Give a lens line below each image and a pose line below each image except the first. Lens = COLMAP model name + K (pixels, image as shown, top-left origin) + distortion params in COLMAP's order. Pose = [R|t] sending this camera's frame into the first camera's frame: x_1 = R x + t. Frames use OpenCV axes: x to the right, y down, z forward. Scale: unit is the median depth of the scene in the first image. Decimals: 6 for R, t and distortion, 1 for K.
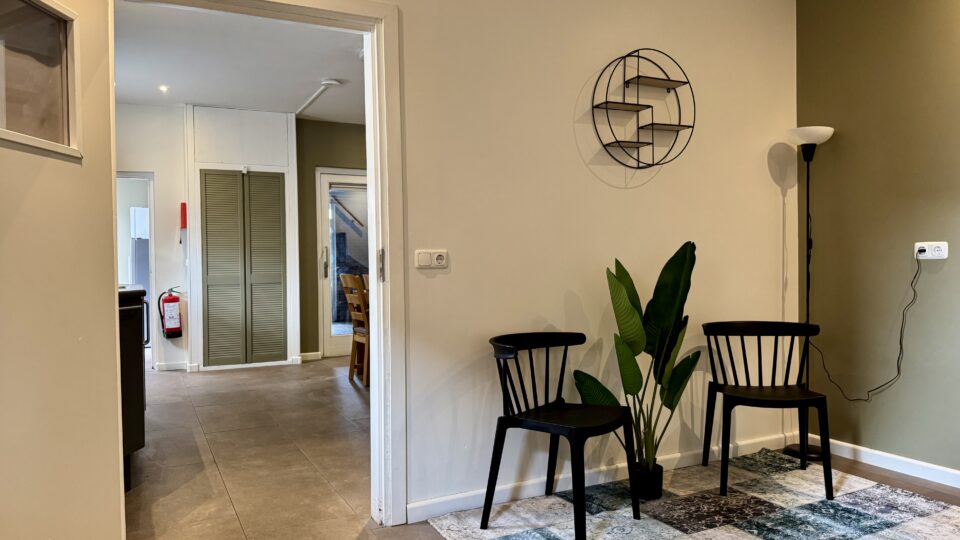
lens RADIAL K [[657.9, 0, 480.0], [0, 657.9, 270.0], [0, 0, 1]] dist [0.102384, -0.152027]
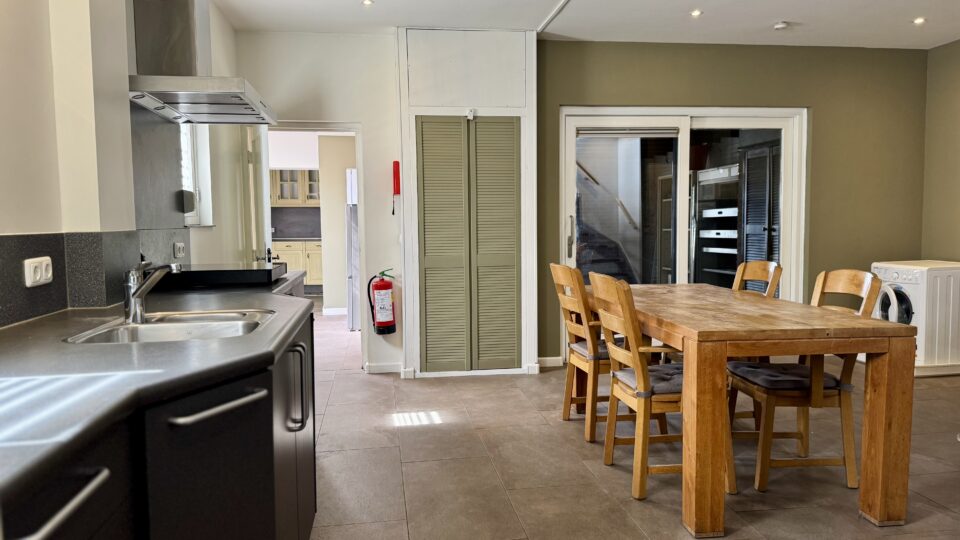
lens RADIAL K [[657.9, 0, 480.0], [0, 657.9, 270.0], [0, 0, 1]] dist [0.102384, -0.152027]
pose [[0.950012, 0.026104, -0.311121, -0.108775], [-0.005650, 0.997773, 0.066465, -0.025913], [0.312163, -0.061385, 0.948043, 0.291831]]
